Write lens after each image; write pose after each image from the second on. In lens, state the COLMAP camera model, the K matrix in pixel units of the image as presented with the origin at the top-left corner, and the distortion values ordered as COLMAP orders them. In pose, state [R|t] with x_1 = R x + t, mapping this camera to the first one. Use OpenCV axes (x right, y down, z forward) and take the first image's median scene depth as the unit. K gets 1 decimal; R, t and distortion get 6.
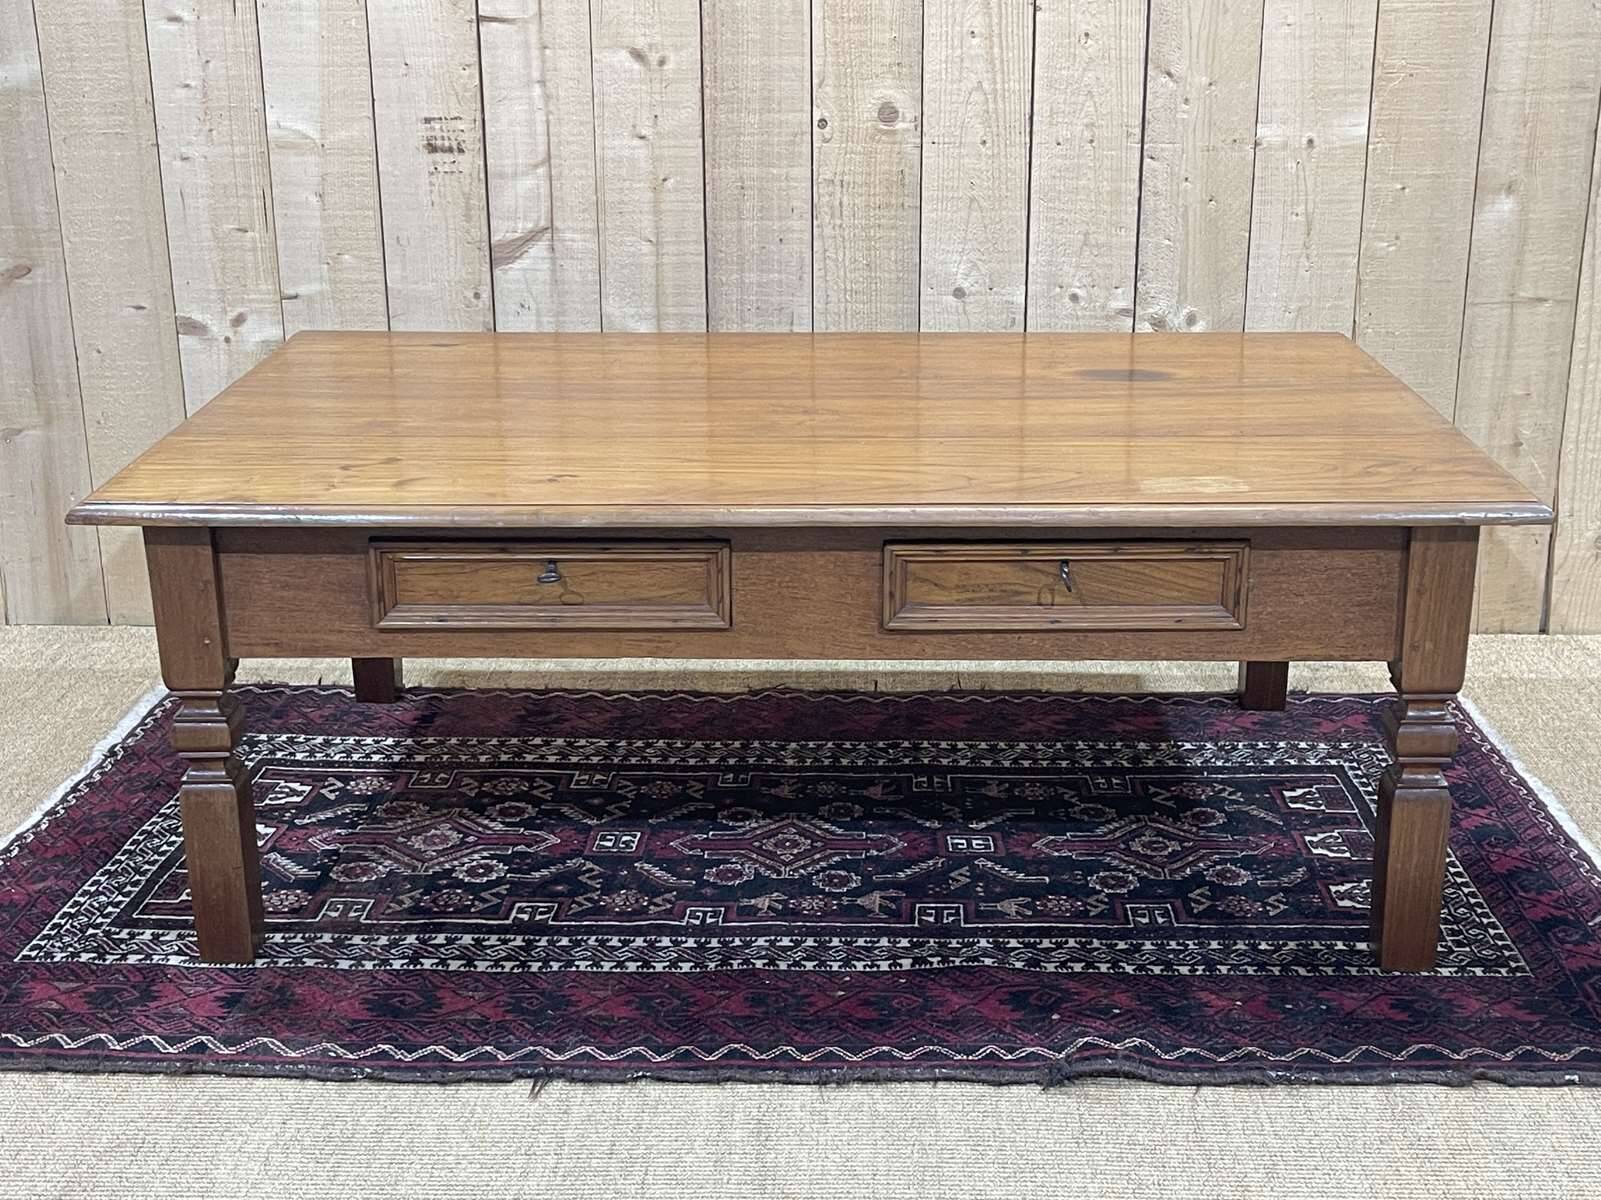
lens RADIAL K [[2110.2, 0, 804.1], [0, 2110.2, 607.1], [0, 0, 1]] dist [0.133259, -0.432058]
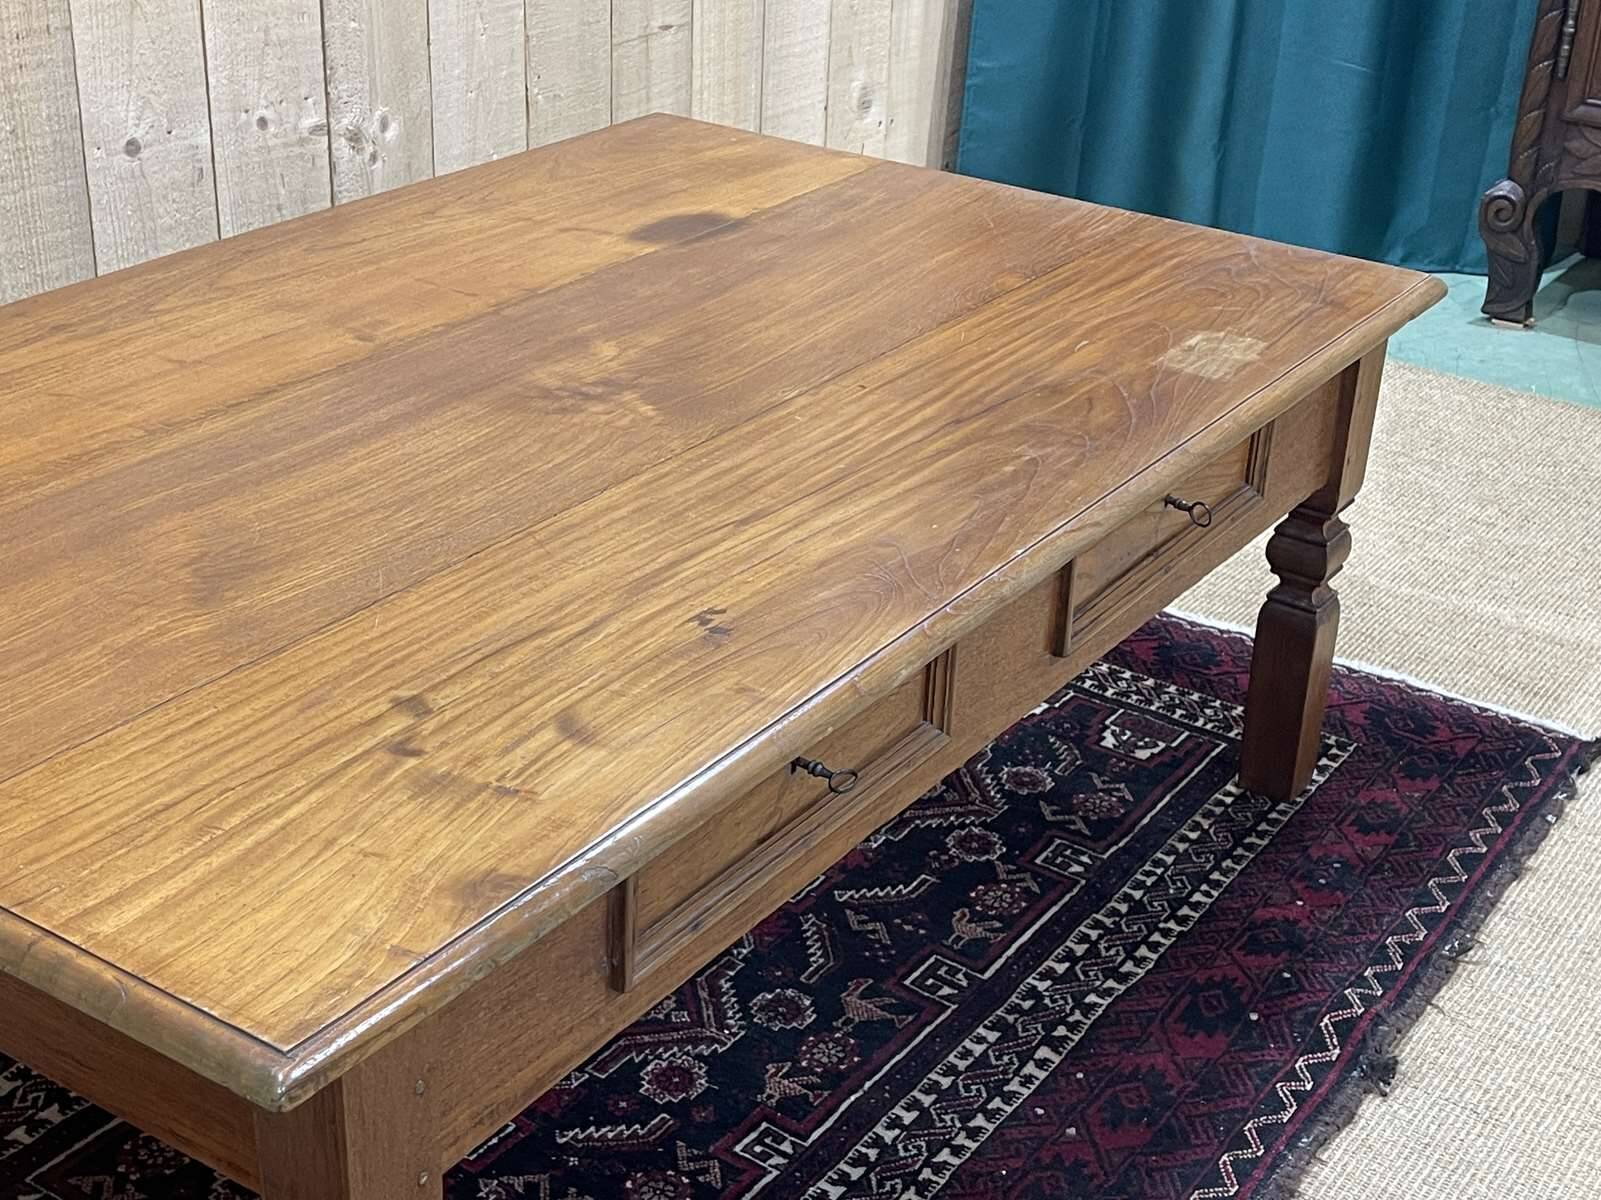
lens RADIAL K [[2261.9, 0, 817.1], [0, 2261.9, 611.0], [0, 0, 1]] dist [0.142899, -0.516709]
pose [[0.535583, -0.351571, 0.767821, -0.459058], [0.220198, 0.935907, 0.274939, -0.181900], [-0.815269, 0.021820, 0.578671, 0.470727]]
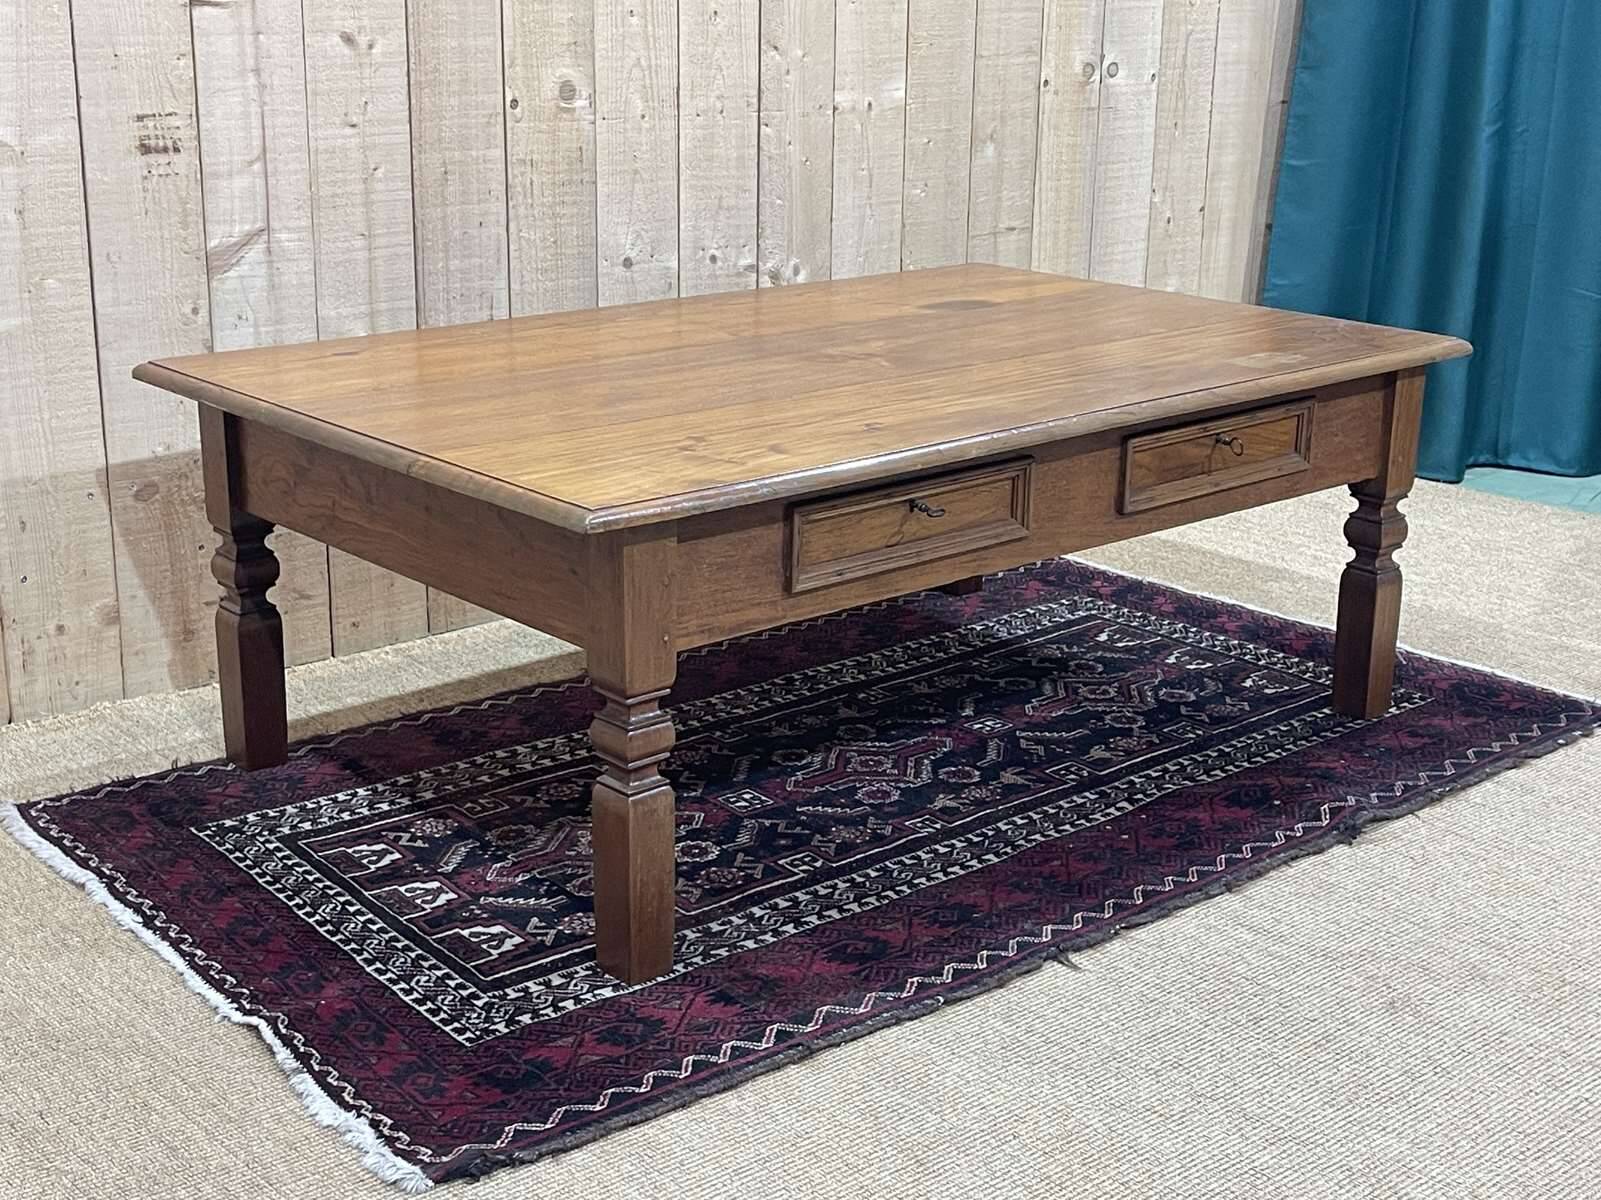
lens RADIAL K [[2253.2, 0, 796.2], [0, 2253.2, 615.1], [0, 0, 1]] dist [0.140706, -0.557330]
pose [[0.732569, -0.185718, 0.654868, -0.699967], [0.193683, 0.979164, 0.061024, -0.035035], [-0.652556, 0.082132, 0.753276, 0.142552]]
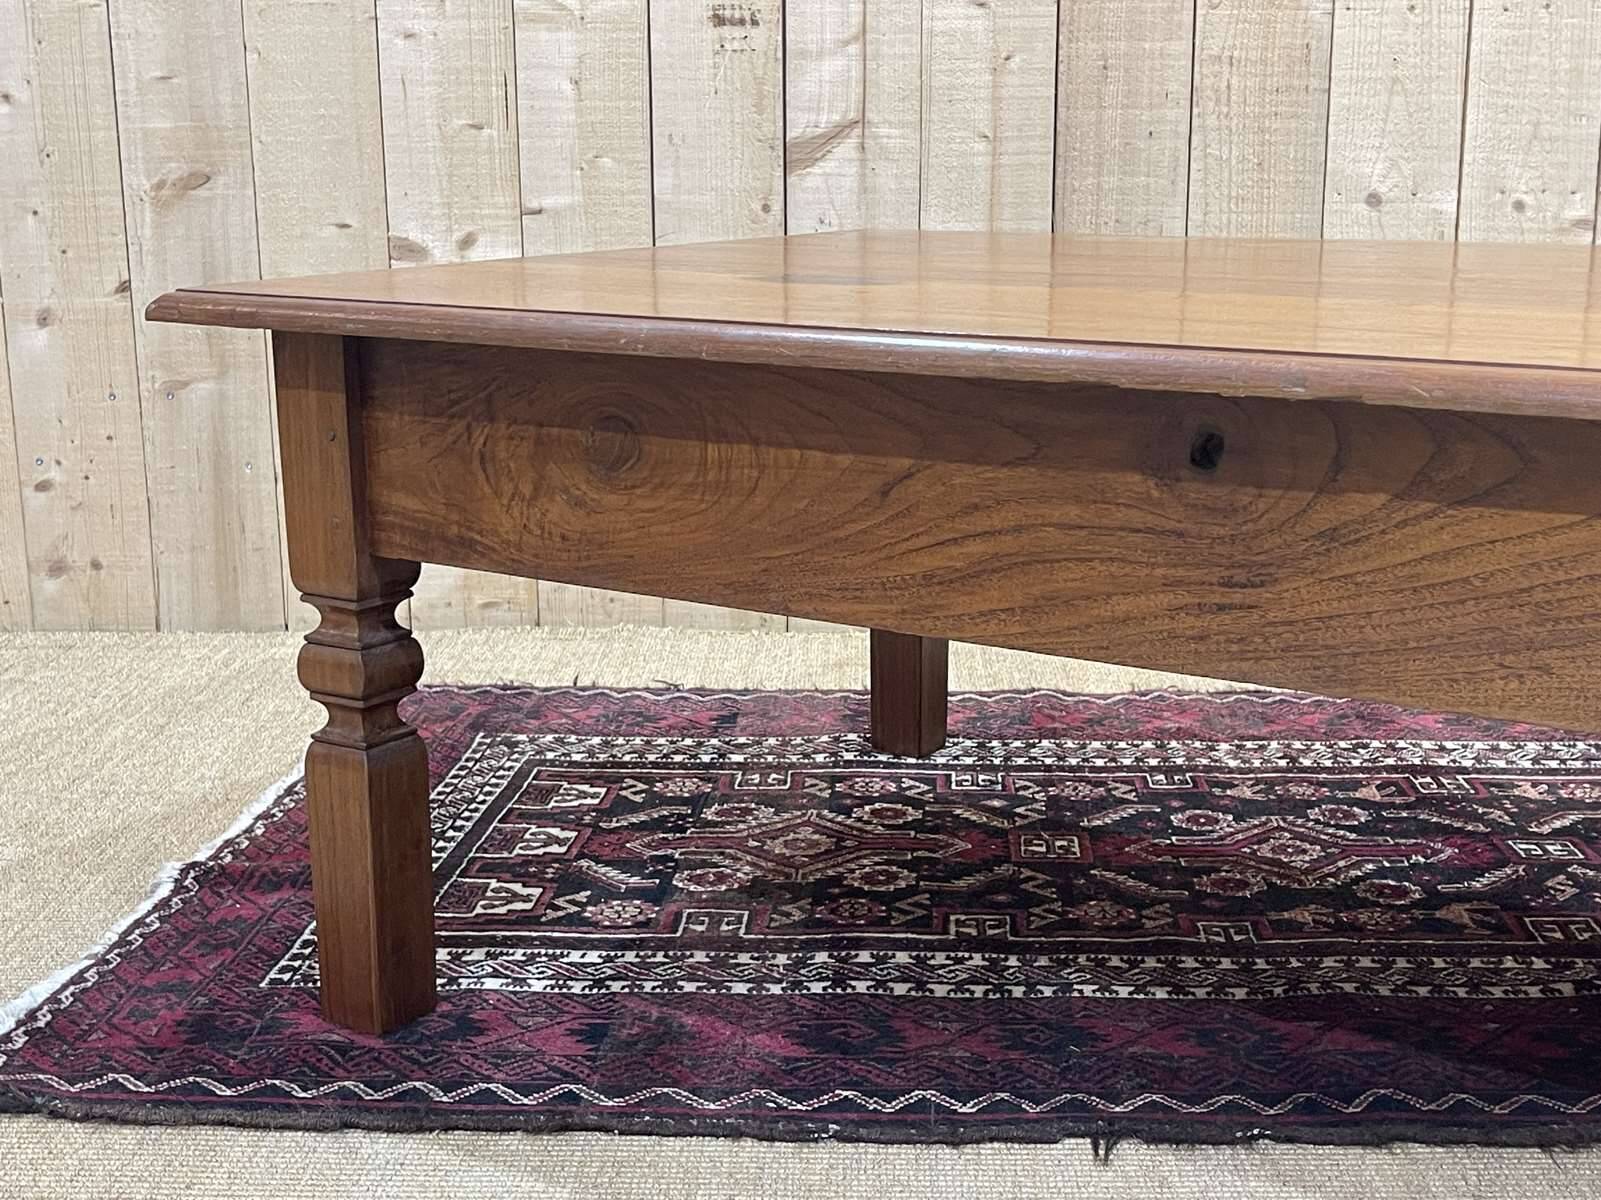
lens RADIAL K [[2111.2, 0, 814.0], [0, 2111.2, 608.3], [0, 0, 1]] dist [0.143887, -0.475140]
pose [[0.999991, 0.000264, 0.004165, -0.157750], [0.000121, 0.995745, -0.092157, 0.087944], [-0.004172, 0.092156, 0.995736, 0.244215]]
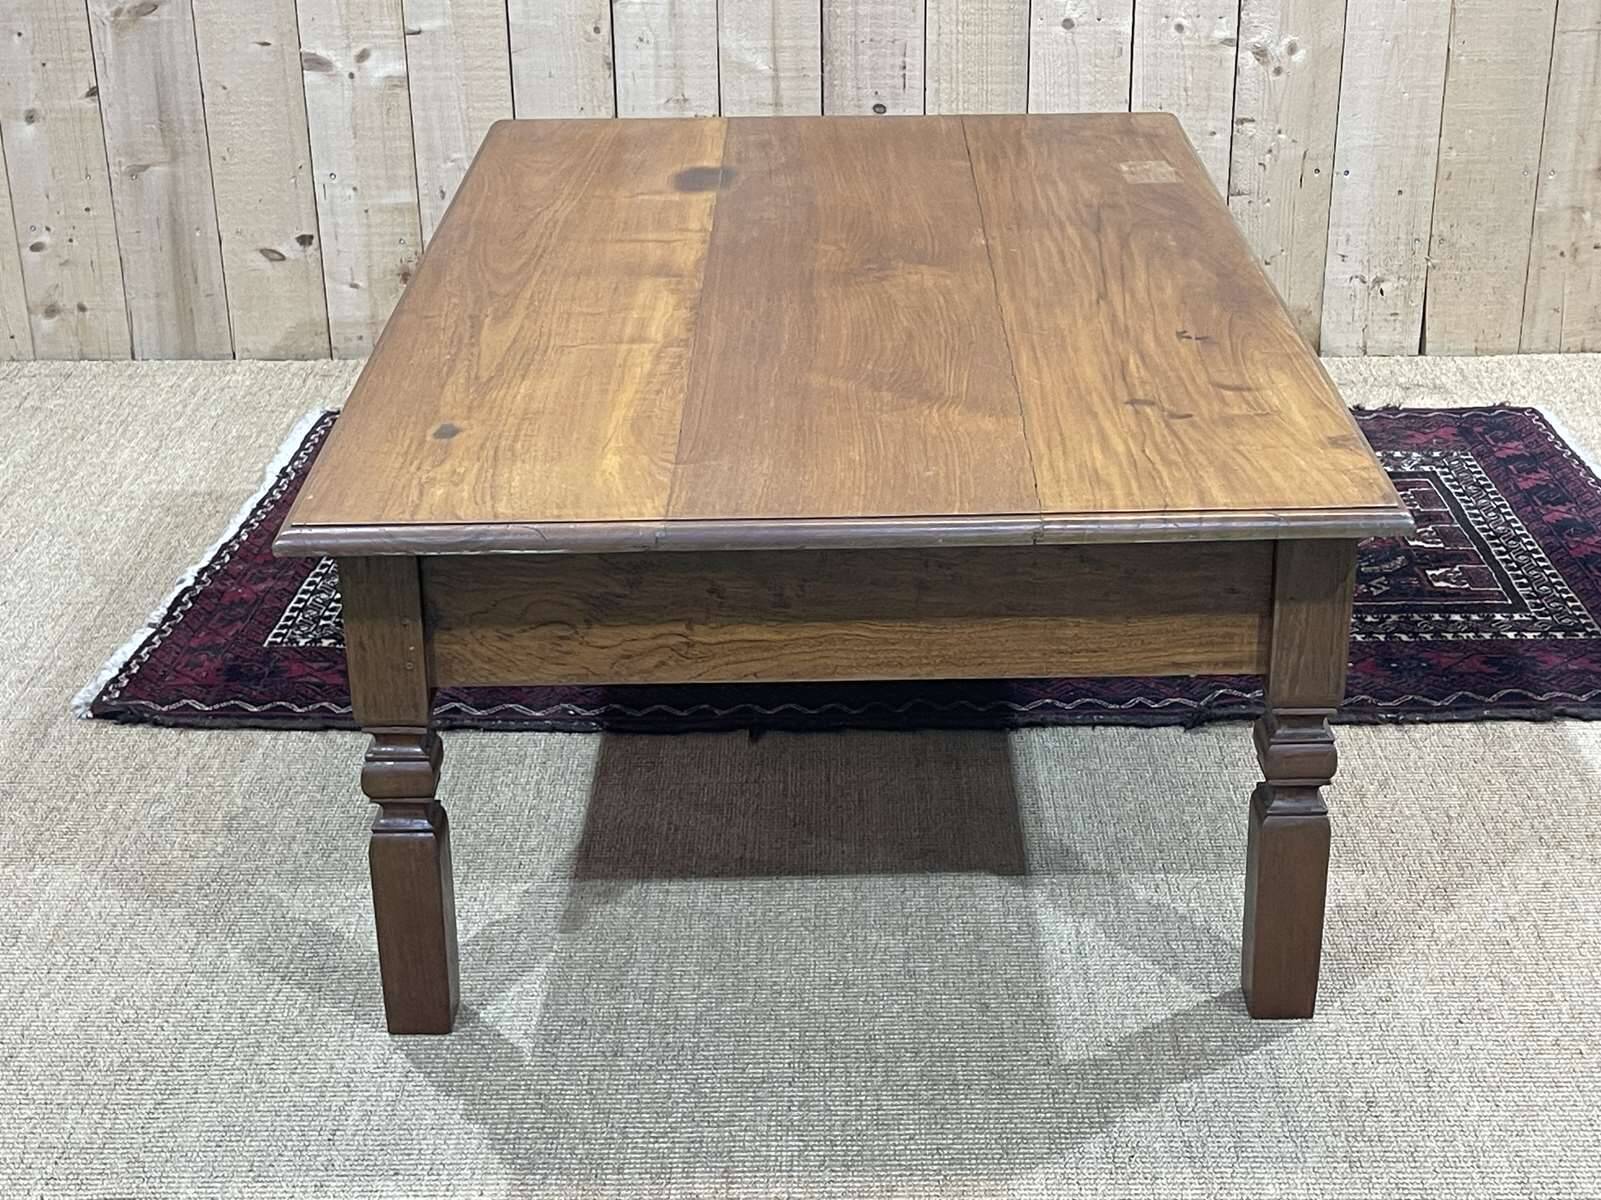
lens RADIAL K [[2463.6, 0, 837.2], [0, 2463.6, 609.1], [0, 0, 1]] dist [0.140839, -0.489550]
pose [[0.999551, -0.012923, 0.027051, -0.084175], [0.010300, 0.995428, 0.094959, 0.021248], [-0.028154, -0.094638, 0.995114, -0.249181]]
